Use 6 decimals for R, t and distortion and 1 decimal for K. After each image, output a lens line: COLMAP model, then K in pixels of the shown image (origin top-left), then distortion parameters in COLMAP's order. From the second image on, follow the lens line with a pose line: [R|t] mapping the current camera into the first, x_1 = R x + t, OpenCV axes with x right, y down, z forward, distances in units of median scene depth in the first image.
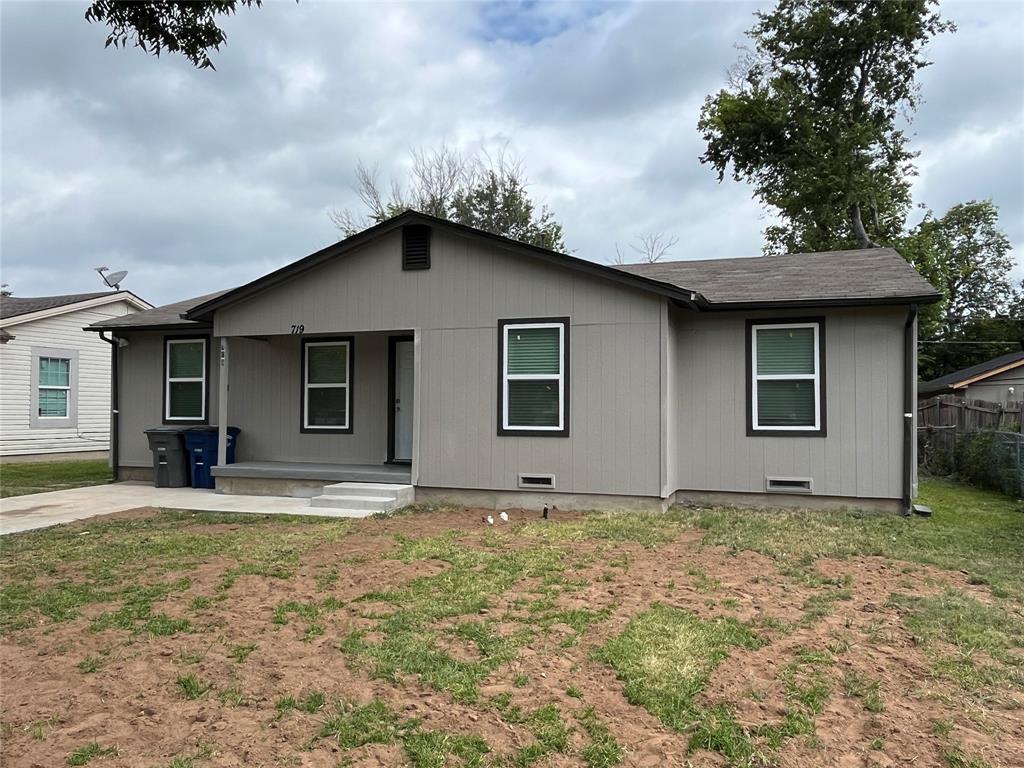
lens RADIAL K [[875.2, 0, 512.7], [0, 875.2, 381.5], [0, 0, 1]] dist [-0.004203, 0.002807]
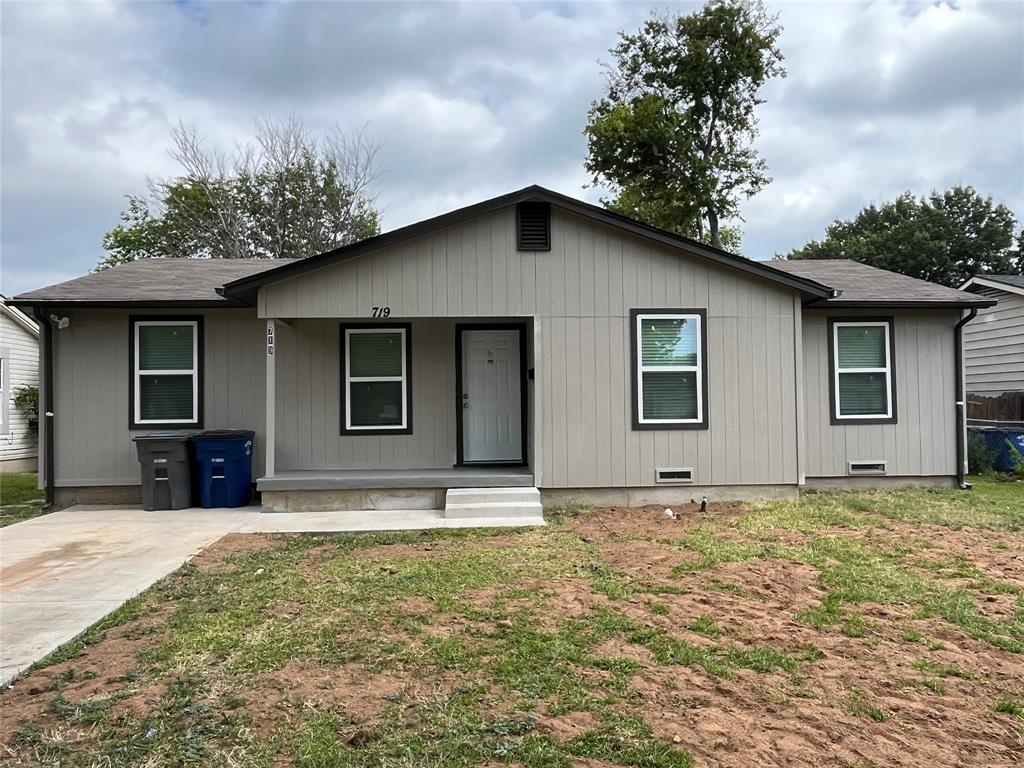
lens RADIAL K [[864.7, 0, 511.2], [0, 864.7, 387.5], [0, 0, 1]] dist [-0.004225, 0.007980]
pose [[0.899527, -0.003022, 0.436854, -0.539485], [0.001245, 0.999990, 0.004354, 0.010877], [-0.436863, -0.003373, 0.899522, 0.204811]]
